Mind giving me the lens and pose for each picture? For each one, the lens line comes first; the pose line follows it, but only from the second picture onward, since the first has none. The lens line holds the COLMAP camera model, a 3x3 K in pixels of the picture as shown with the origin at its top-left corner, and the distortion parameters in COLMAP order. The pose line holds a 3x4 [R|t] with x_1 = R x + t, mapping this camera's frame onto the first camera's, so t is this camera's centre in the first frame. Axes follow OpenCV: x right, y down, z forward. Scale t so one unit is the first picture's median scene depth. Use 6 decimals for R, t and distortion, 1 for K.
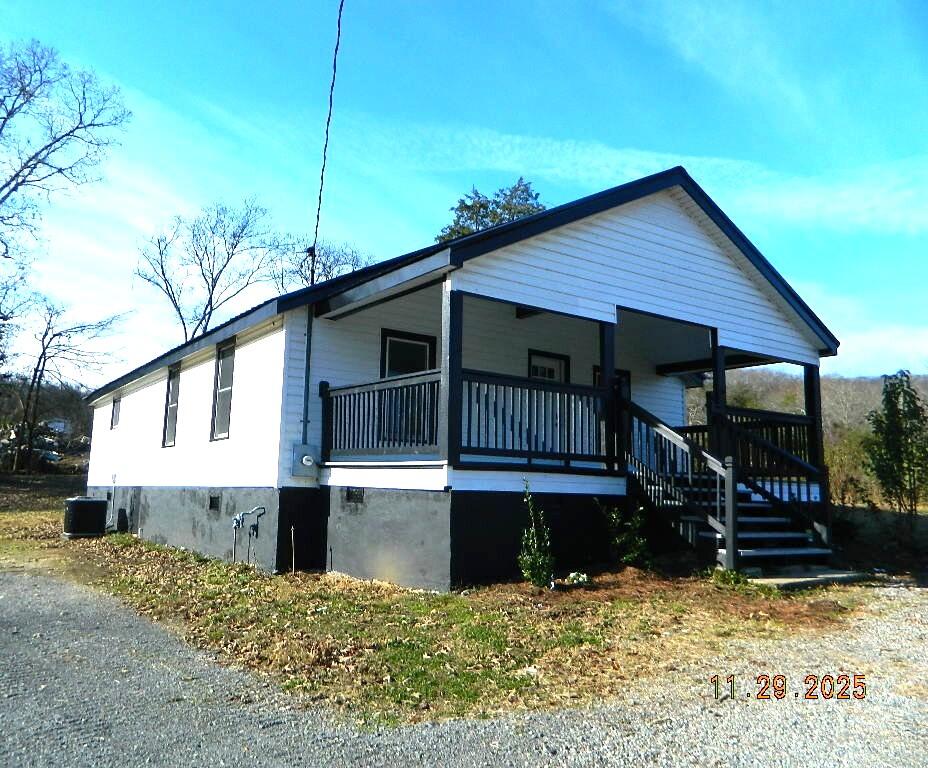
lens RADIAL K [[738.7, 0, 464.0], [0, 738.7, 384.0], [0, 0, 1]] dist [0.007897, 0.008527]
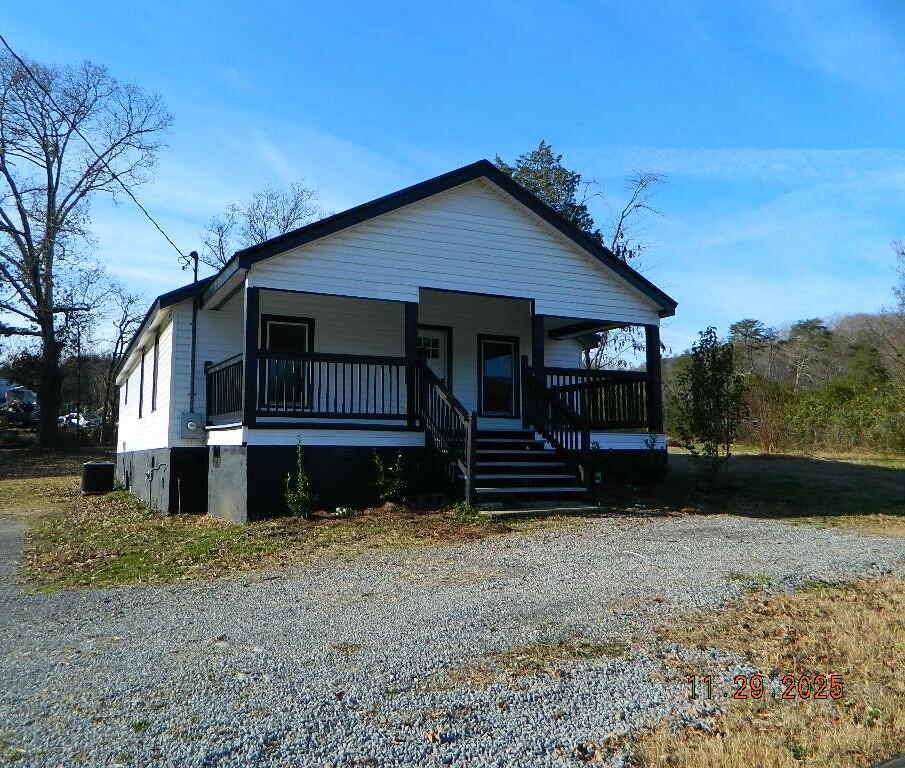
lens RADIAL K [[748.3, 0, 452.5], [0, 748.3, 384.0], [0, 0, 1]] dist [0.016063, -0.008666]
pose [[0.985424, -0.037935, -0.165835, 0.422304], [0.046078, 0.997899, 0.045537, -0.003781], [0.163760, -0.052515, 0.985102, -0.165220]]
